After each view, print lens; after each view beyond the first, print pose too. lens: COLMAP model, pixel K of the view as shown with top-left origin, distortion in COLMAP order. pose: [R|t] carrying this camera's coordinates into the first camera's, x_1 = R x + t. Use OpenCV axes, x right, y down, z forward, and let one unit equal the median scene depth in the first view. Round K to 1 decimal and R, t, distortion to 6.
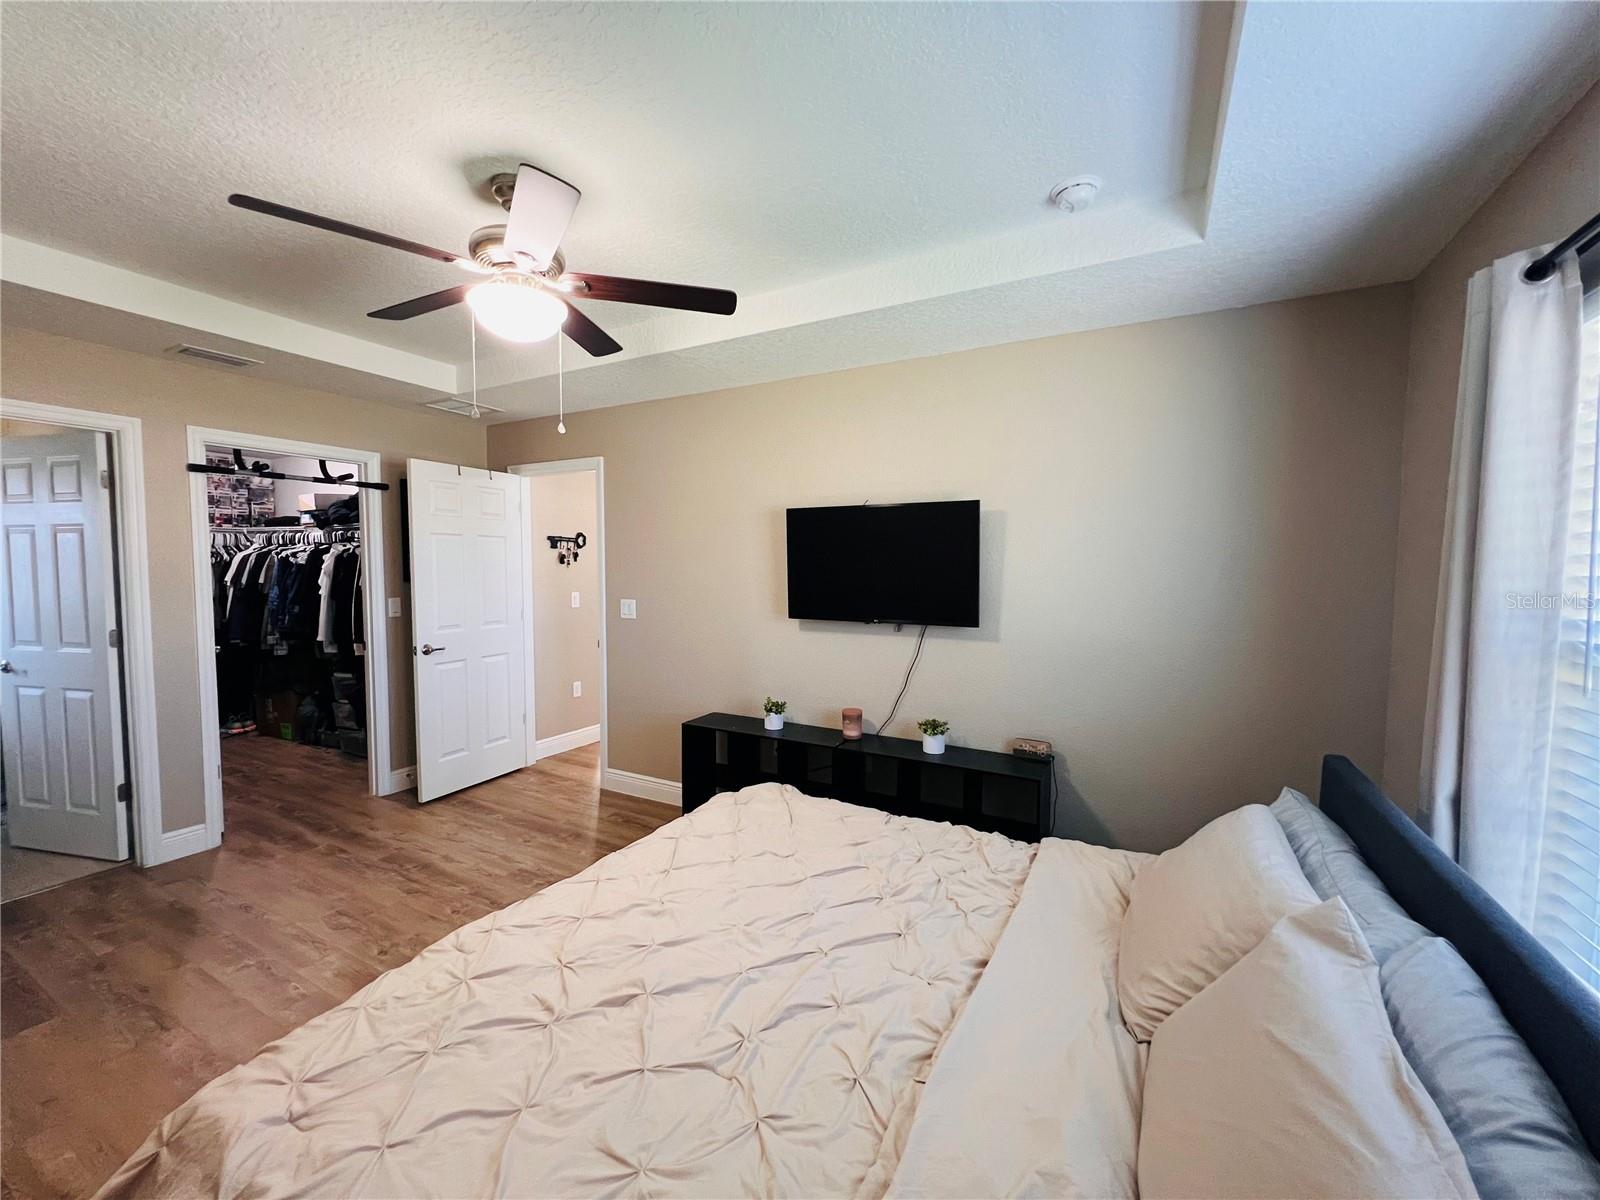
lens RADIAL K [[638.3, 0, 798.2], [0, 638.3, 601.3], [0, 0, 1]] dist [-0.001476, 0.000112]
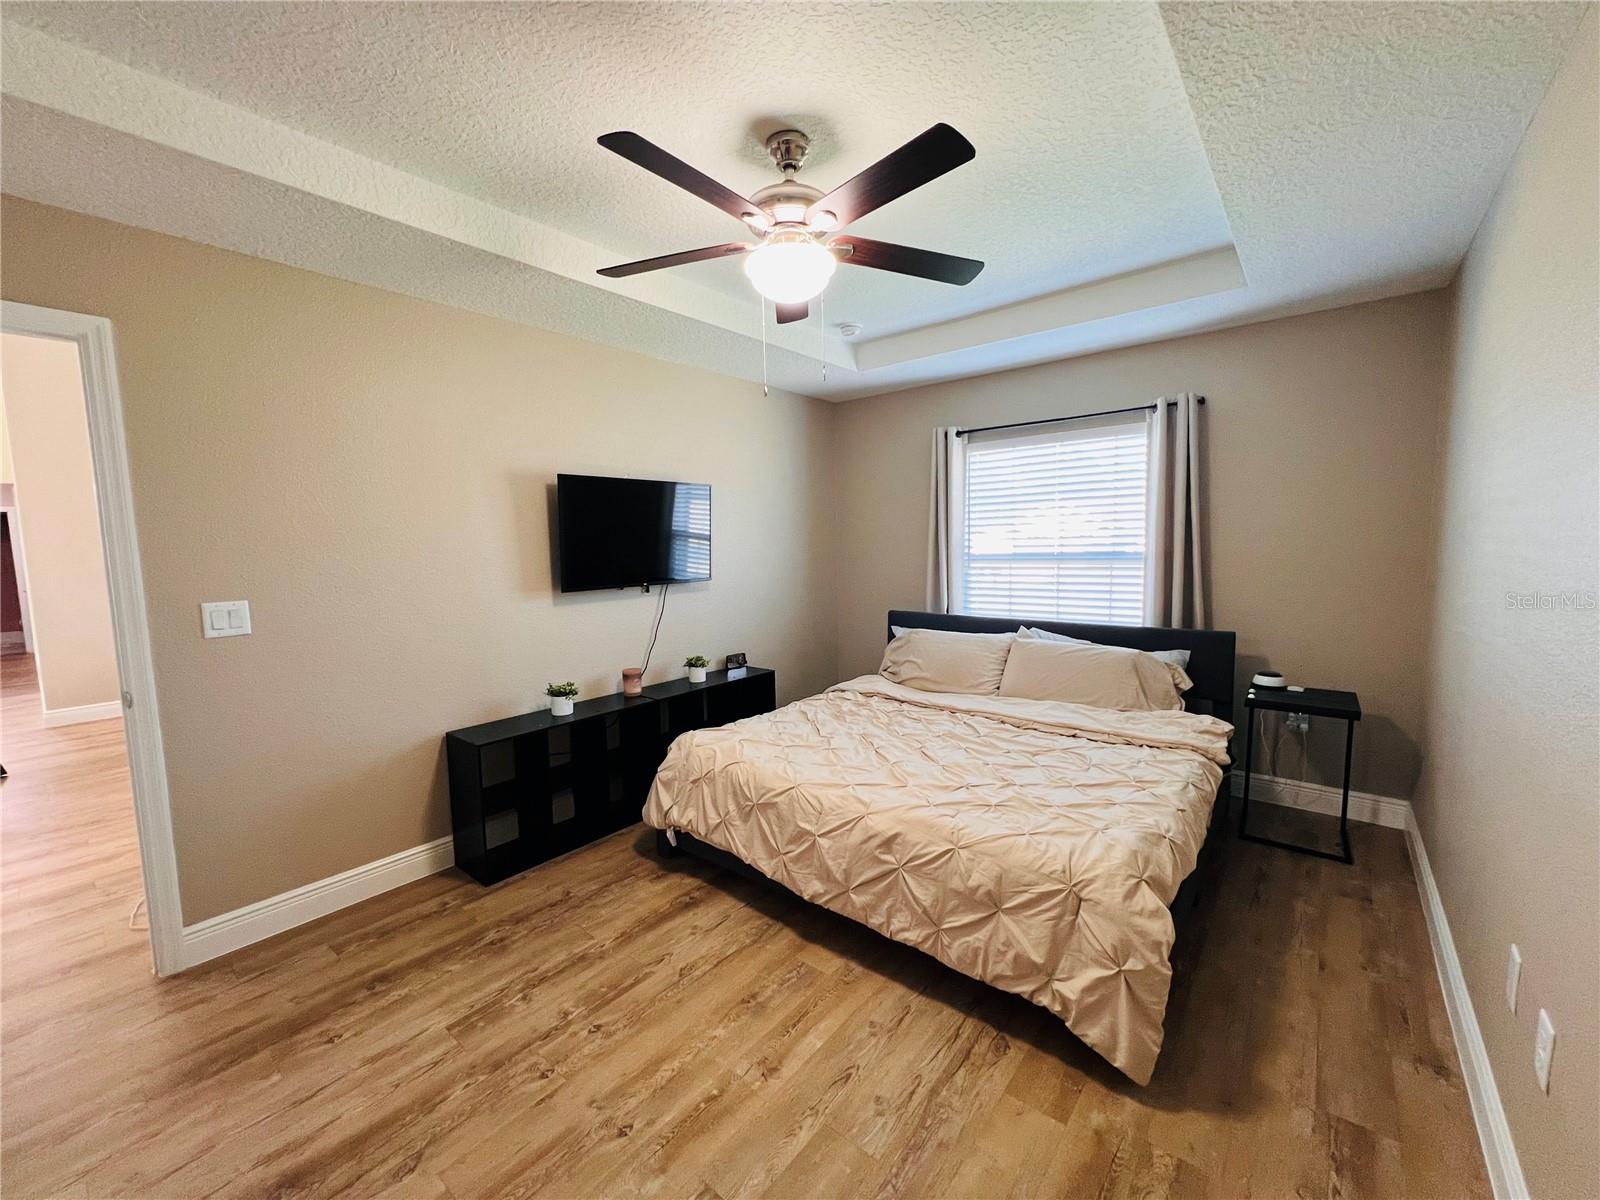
lens RADIAL K [[638.3, 0, 804.2], [0, 638.3, 599.9], [0, 0, 1]] dist [-0.001476, 0.000112]
pose [[0.186214, -0.102524, 0.977145, -0.934255], [0.076480, 0.993036, 0.089616, -0.020881], [-0.979528, 0.058044, 0.192758, 0.520283]]
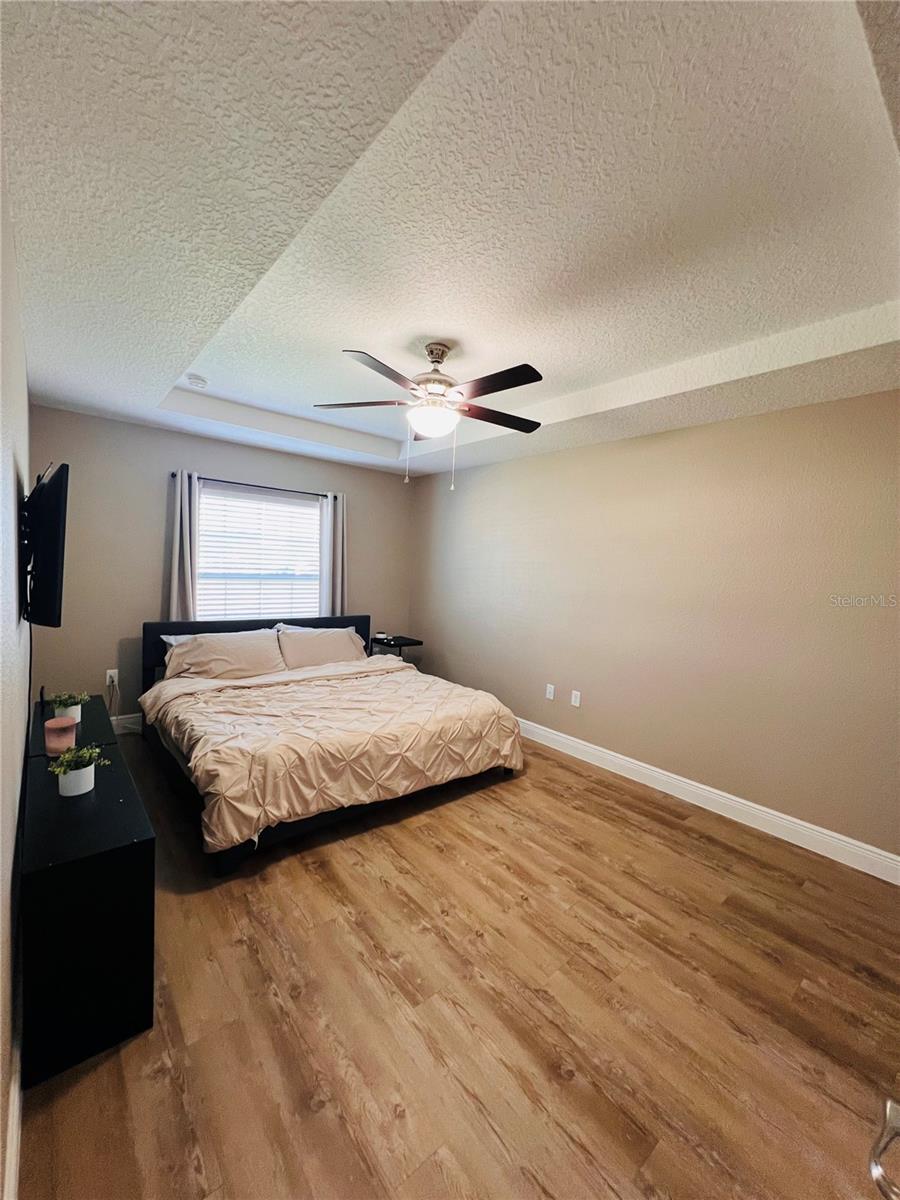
lens RADIAL K [[478.7, 0, 447.7], [0, 478.7, 593.1], [0, 0, 1]] dist [-0.001476, 0.000112]
pose [[-0.929064, -0.072680, 0.362709, -0.626421], [-0.034312, 0.993213, 0.111131, -0.085801], [-0.368324, 0.090802, -0.925253, 1.430949]]
